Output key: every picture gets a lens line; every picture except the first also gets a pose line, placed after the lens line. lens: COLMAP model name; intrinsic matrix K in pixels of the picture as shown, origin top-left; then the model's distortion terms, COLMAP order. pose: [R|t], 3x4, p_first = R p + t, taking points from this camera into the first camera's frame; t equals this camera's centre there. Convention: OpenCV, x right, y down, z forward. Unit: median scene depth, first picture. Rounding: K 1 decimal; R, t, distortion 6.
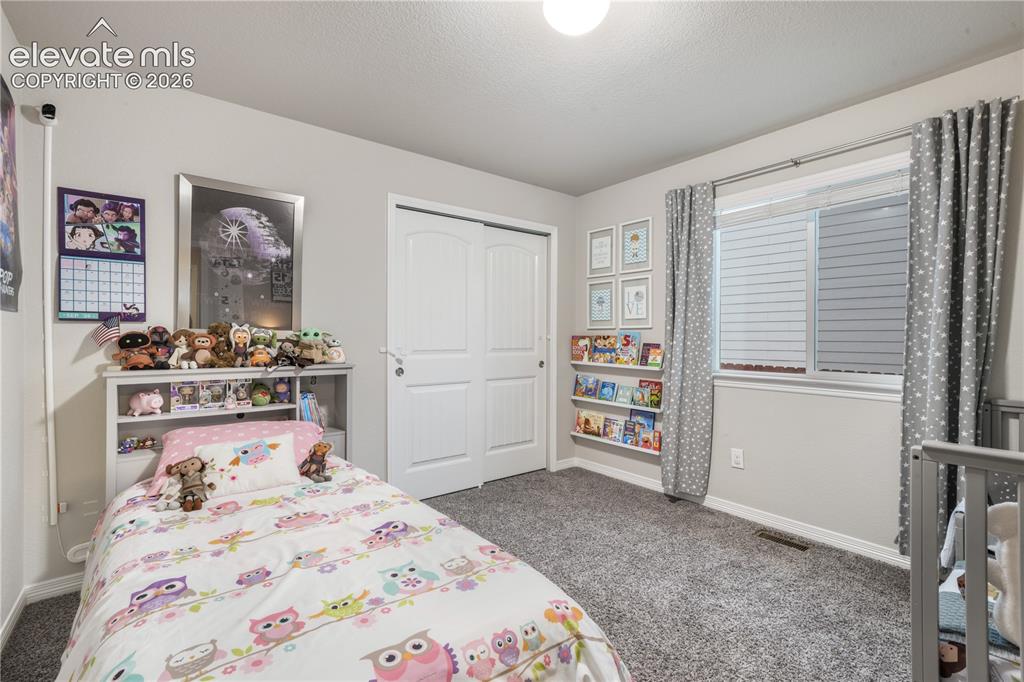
lens RADIAL K [[461.2, 0, 508.4], [0, 461.2, 336.7], [0, 0, 1]] dist [0.011473, -0.000173]
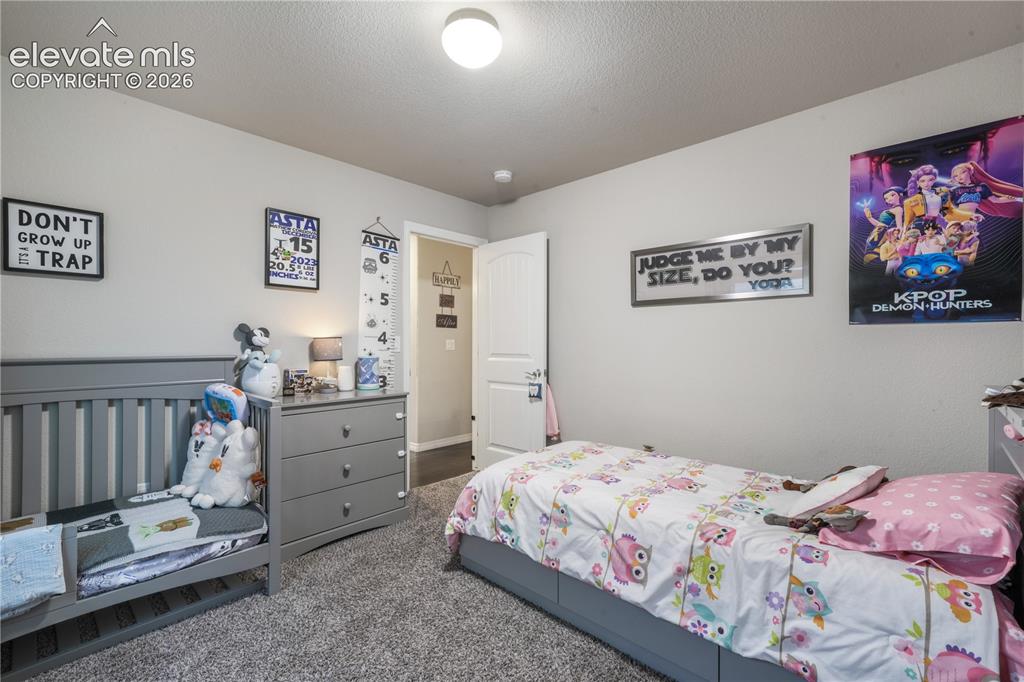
lens RADIAL K [[447.4, 0, 513.9], [0, 447.4, 340.5], [0, 0, 1]] dist [0.008351, 0.000068]
pose [[-0.986332, 0.001302, -0.164762, 0.211715], [0.001831, 0.999994, -0.003056, -0.006746], [0.164757, -0.003316, -0.986329, 1.971362]]
